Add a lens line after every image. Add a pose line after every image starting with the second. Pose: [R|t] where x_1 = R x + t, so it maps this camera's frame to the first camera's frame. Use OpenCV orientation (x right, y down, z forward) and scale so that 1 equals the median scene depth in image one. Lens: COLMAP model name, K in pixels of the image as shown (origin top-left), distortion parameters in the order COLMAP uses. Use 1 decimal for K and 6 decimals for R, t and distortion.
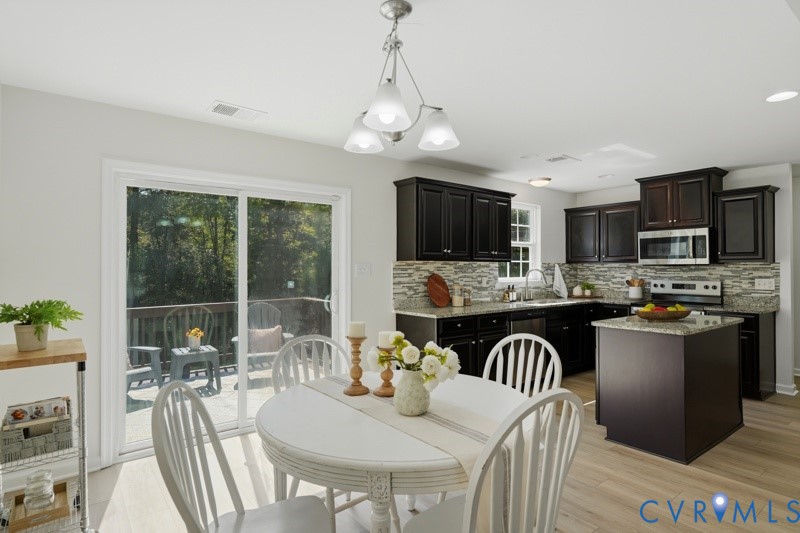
lens RADIAL K [[435.3, 0, 400.0], [0, 435.3, 266.5], [0, 0, 1]] dist [-0.001528, 0.000764]
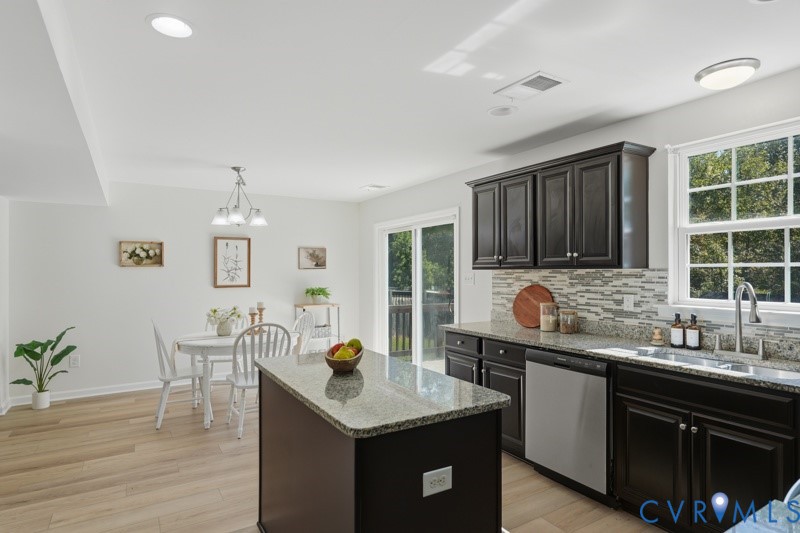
lens RADIAL K [[441.3, 0, 400.0], [0, 441.3, 266.5], [0, 0, 1]] dist [-0.002169, -0.000332]
pose [[-0.113635, -0.011059, -0.993461, 0.848449], [0.006272, 0.999910, -0.011848, -0.008003], [0.993503, -0.007578, -0.113555, 0.798188]]
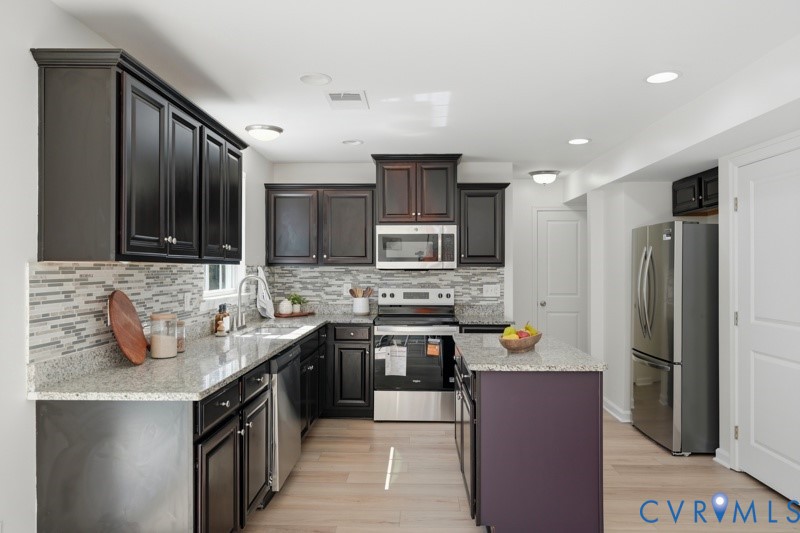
lens RADIAL K [[535.9, 0, 400.0], [0, 535.9, 266.5], [0, 0, 1]] dist [-0.003137, -0.000729]
pose [[0.637186, 0.003854, 0.770701, -0.146739], [-0.004364, 0.999990, -0.001393, -0.007299], [-0.770698, -0.002476, 0.637196, 0.408370]]
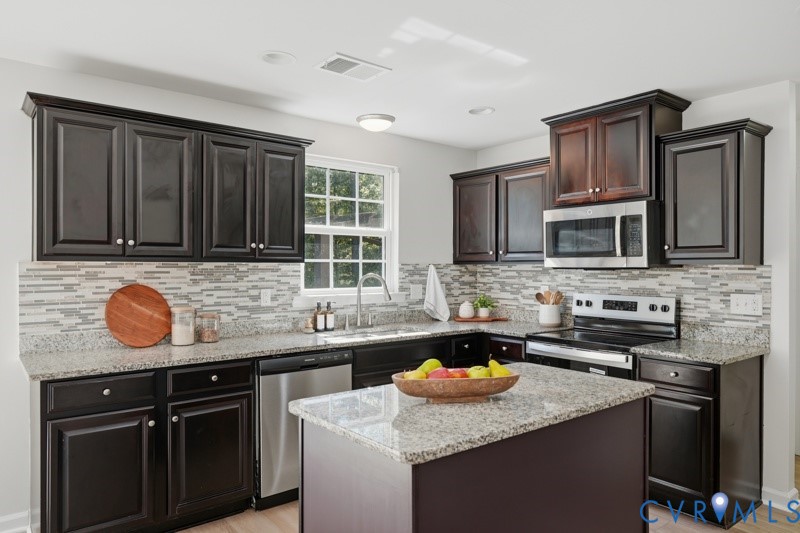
lens RADIAL K [[535.9, 0, 400.0], [0, 535.9, 266.5], [0, 0, 1]] dist [-0.003137, -0.000729]
pose [[0.999909, 0.002058, 0.013332, 0.374135], [-0.002128, 0.999984, 0.005216, -0.009089], [-0.013321, -0.005244, 0.999898, 0.316132]]
